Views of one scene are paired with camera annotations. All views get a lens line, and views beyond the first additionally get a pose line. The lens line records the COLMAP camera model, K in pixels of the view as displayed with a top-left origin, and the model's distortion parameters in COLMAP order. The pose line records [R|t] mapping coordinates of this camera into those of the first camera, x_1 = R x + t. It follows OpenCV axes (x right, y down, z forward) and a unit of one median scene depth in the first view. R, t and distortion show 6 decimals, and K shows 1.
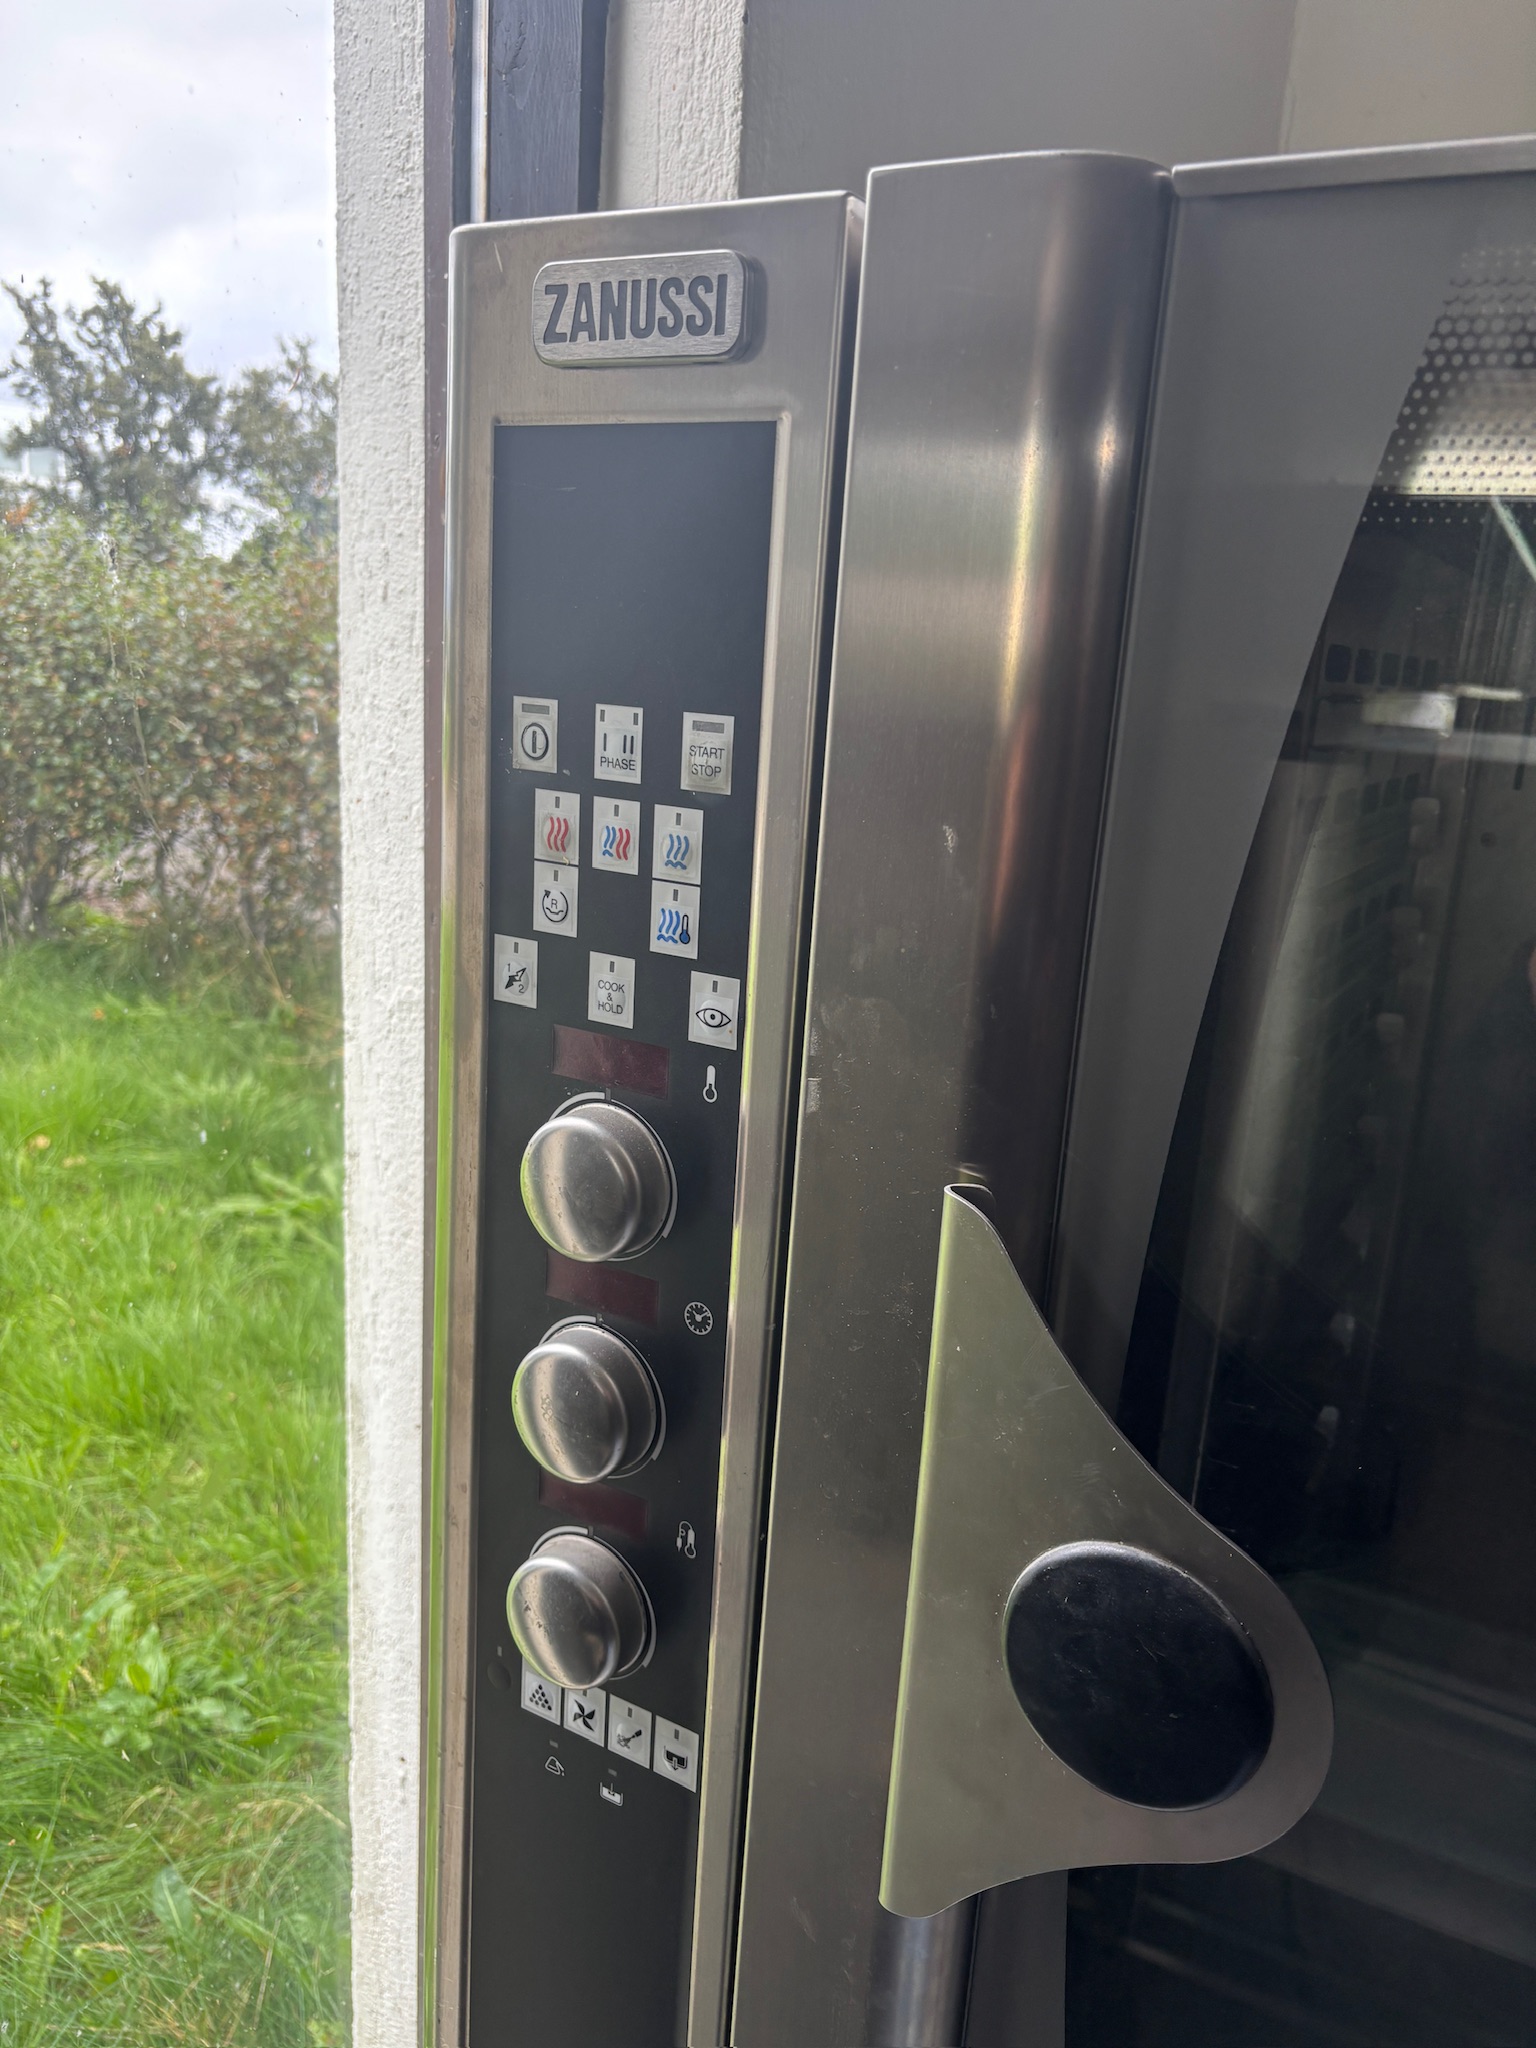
lens RADIAL K [[1571.2, 0, 819.2], [0, 1571.2, 1022.9], [0, 0, 1]] dist [0.079506, -0.096375]
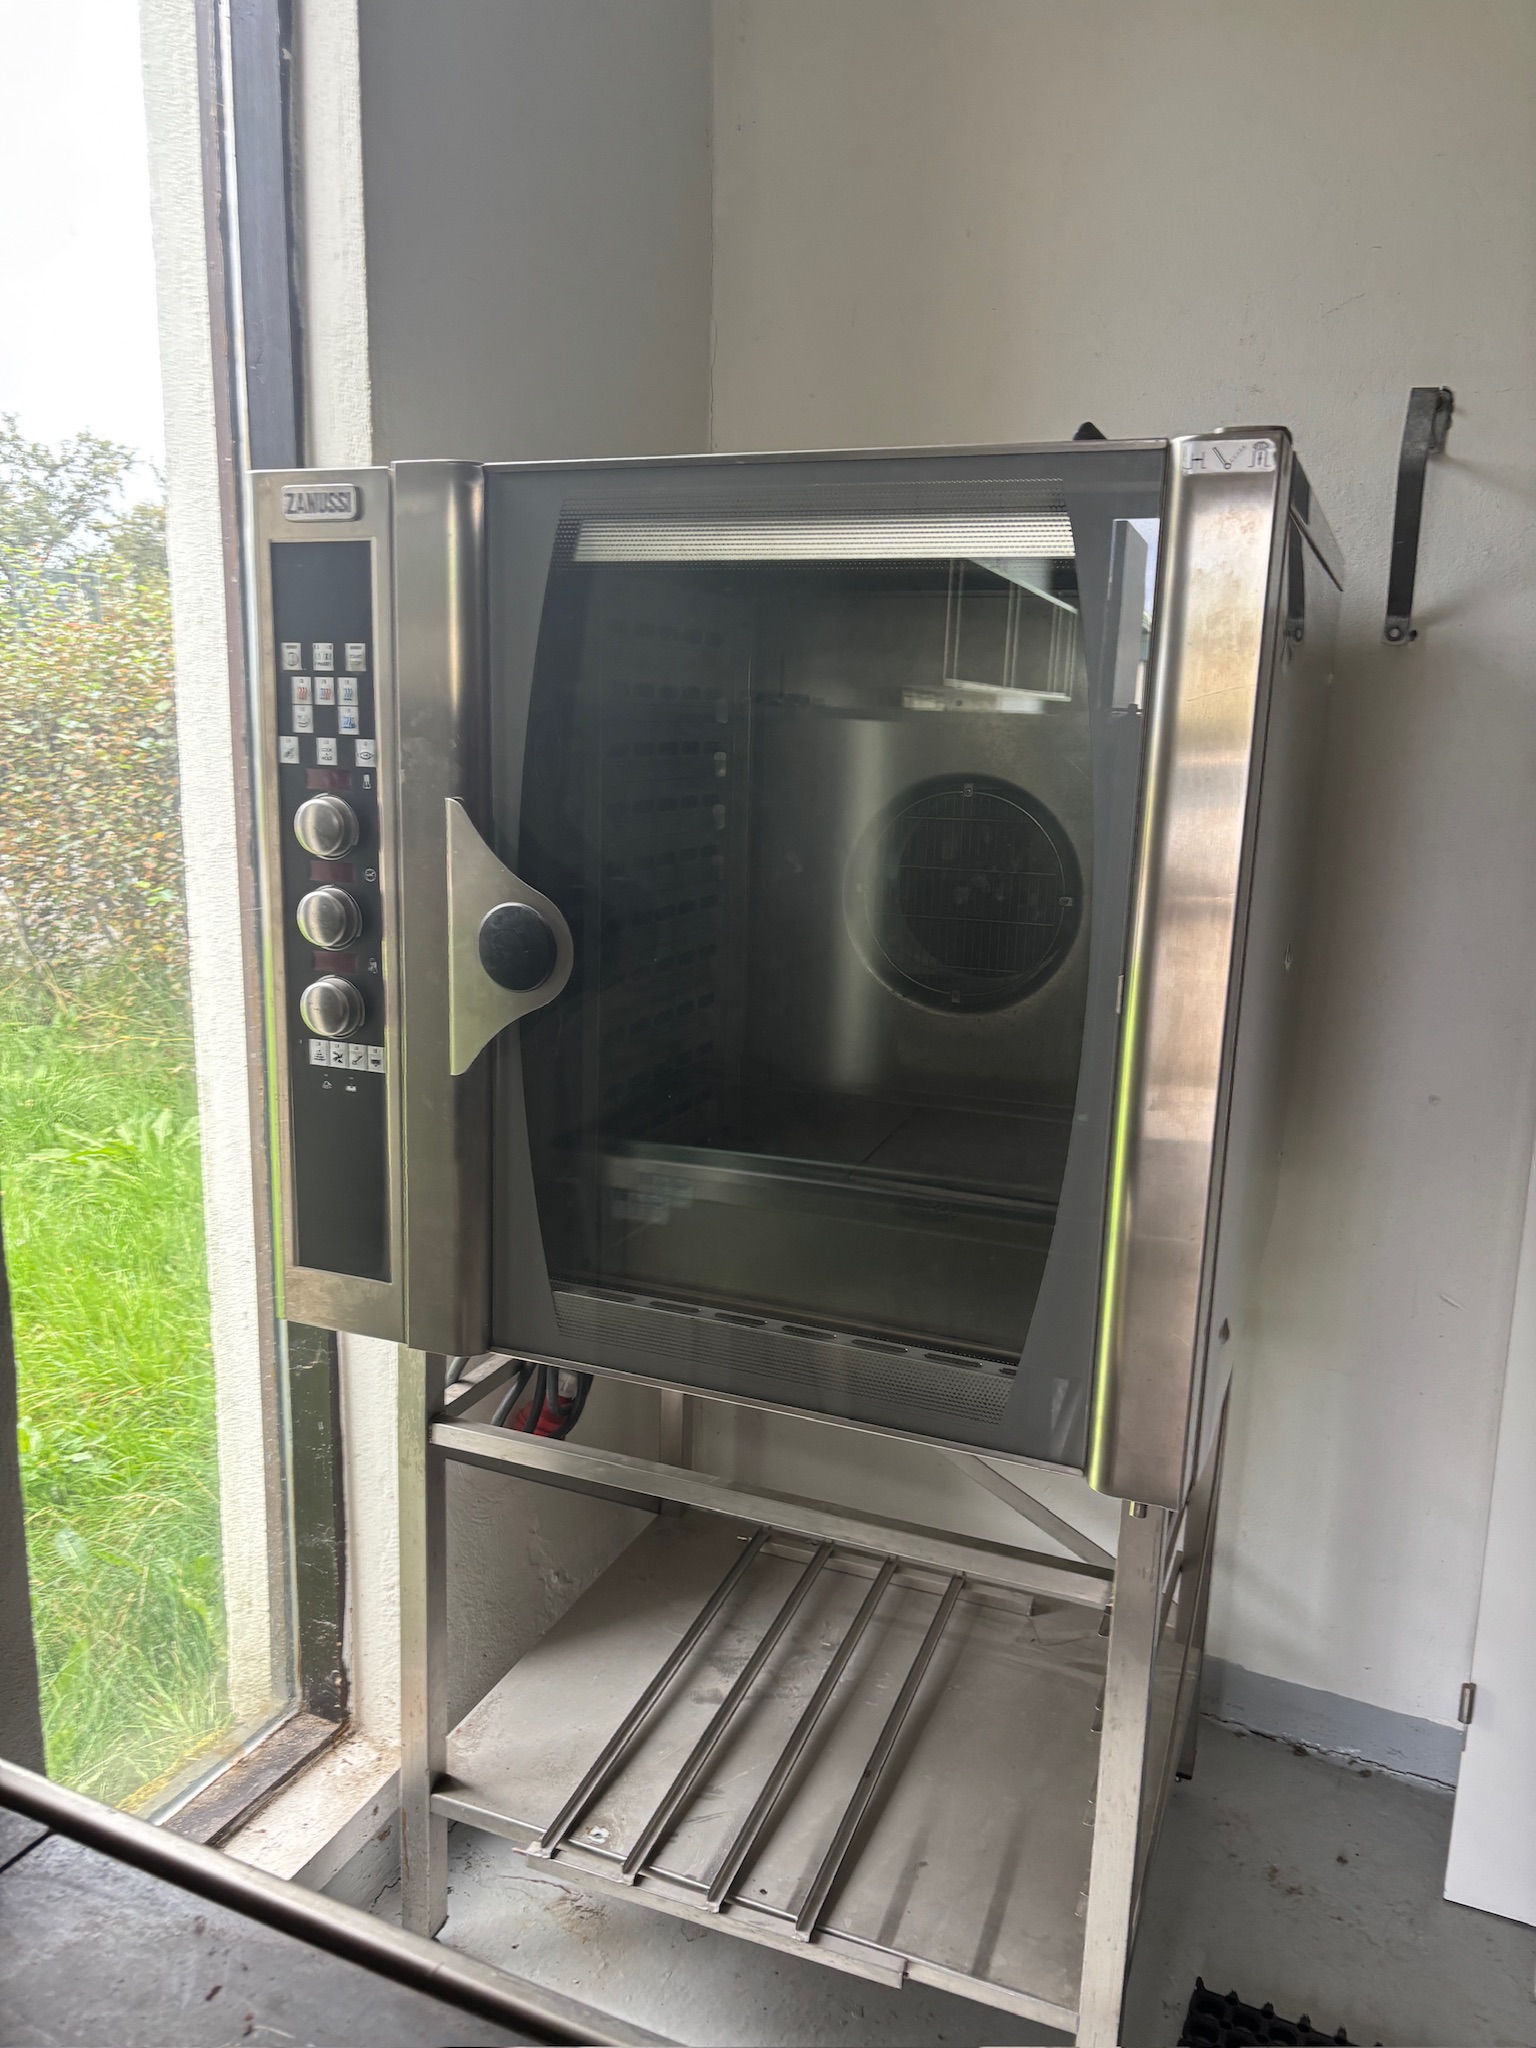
lens RADIAL K [[1566.9, 0, 768.0], [0, 1566.9, 1024.0], [0, 0, 1]] dist [0.026445, -0.011760]
pose [[0.991021, -0.064352, 0.117201, 0.260811], [0.067503, 0.997451, -0.023108, 0.541798], [-0.115415, 0.030812, 0.992839, -1.674110]]
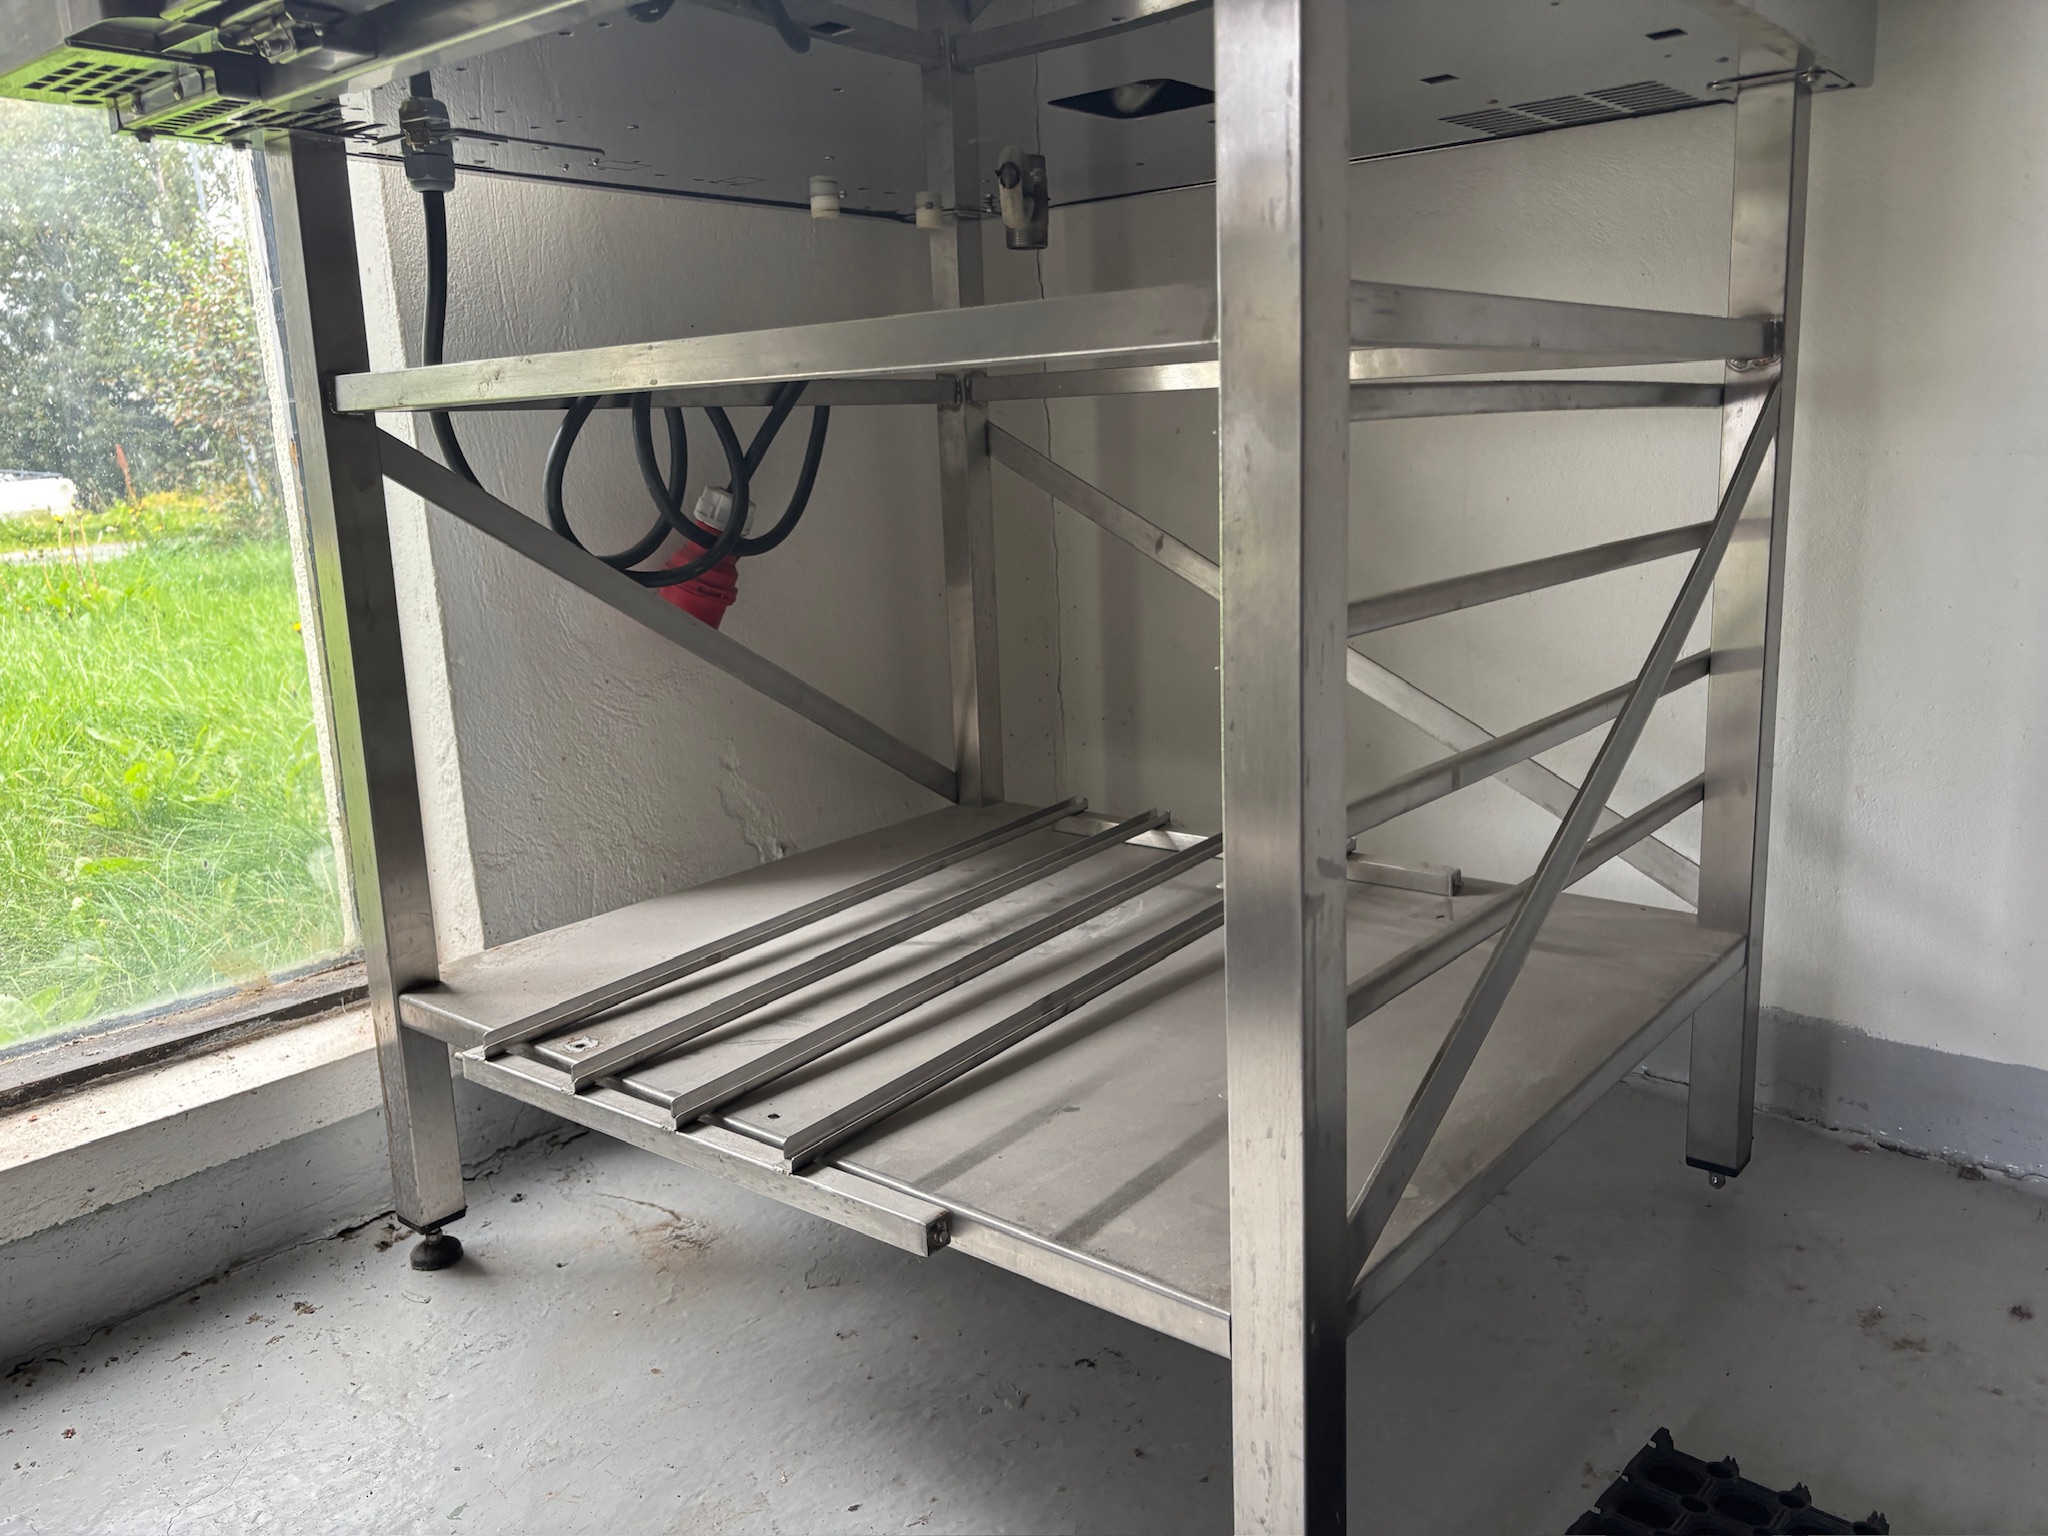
lens RADIAL K [[1571.2, 0, 1012.3], [0, 1571.2, 734.0], [0, 0, 1]] dist [0.079506, -0.096375]
pose [[0.979228, -0.071716, -0.189655, 1.134768], [0.064716, 0.996983, -0.042855, 1.836975], [0.192156, 0.029691, 0.980915, -0.239417]]
